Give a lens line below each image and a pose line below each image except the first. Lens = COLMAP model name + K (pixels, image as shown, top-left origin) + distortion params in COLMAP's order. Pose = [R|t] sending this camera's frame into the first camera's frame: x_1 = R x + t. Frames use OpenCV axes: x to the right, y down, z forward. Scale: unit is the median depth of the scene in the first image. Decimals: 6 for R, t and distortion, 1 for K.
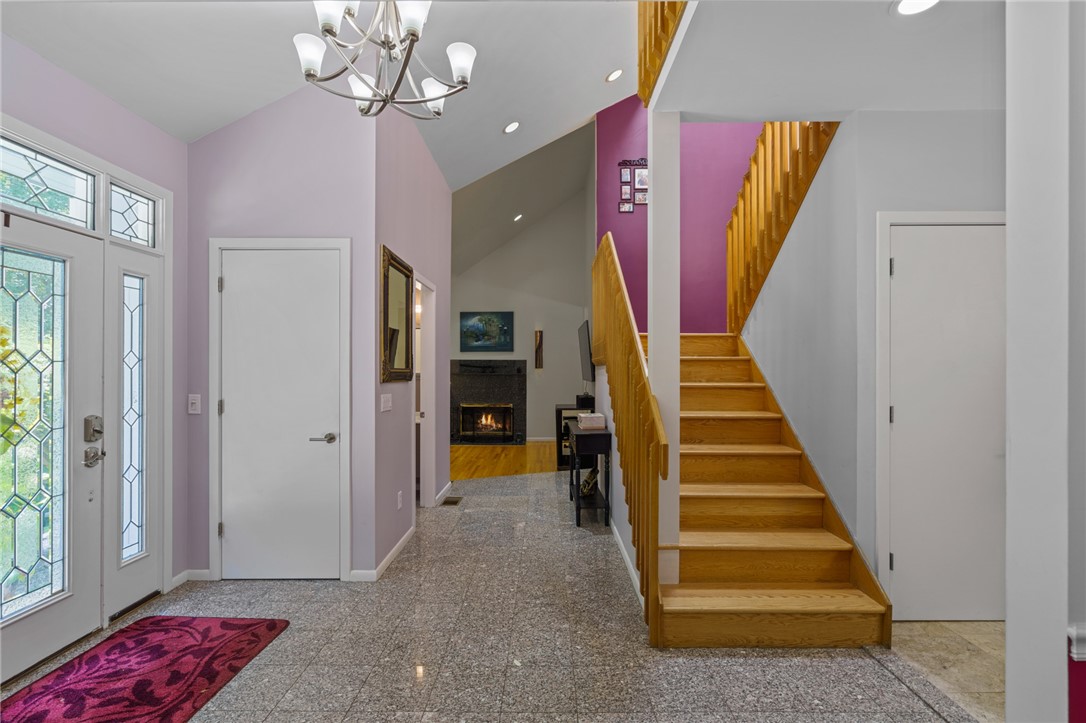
lens RADIAL K [[499.2, 0, 545.2], [0, 499.2, 365.3], [0, 0, 1]] dist [0.001759, 0.000541]
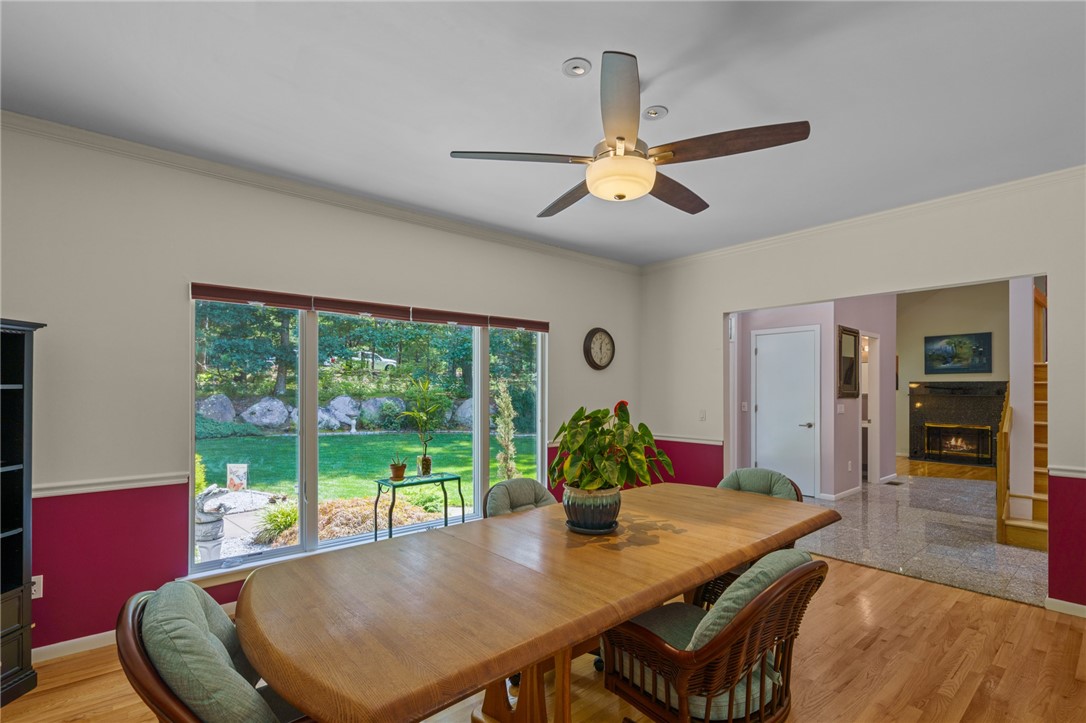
lens RADIAL K [[499.2, 0, 544.3], [0, 499.2, 390.4], [0, 0, 1]] dist [0.001759, 0.000541]
pose [[0.652261, 0.000526, -0.757994, 0.106802], [0.005133, 0.999974, 0.005111, -0.002727], [0.757977, -0.007225, 0.652241, -0.301338]]
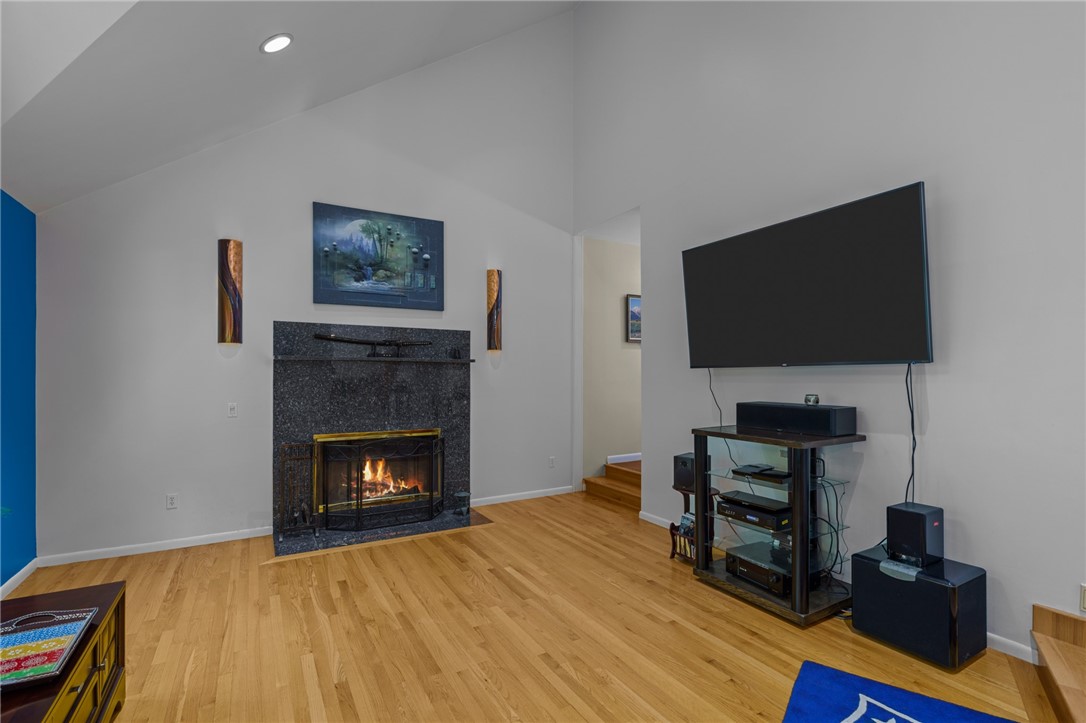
lens RADIAL K [[499.2, 0, 540.2], [0, 499.2, 369.6], [0, 0, 1]] dist [0.001759, 0.000541]
pose [[0.861137, 0.002194, 0.508368, -0.215953], [0.000050, 0.999990, -0.004400, 0.026811], [-0.508372, 0.003815, 0.861129, 0.573357]]
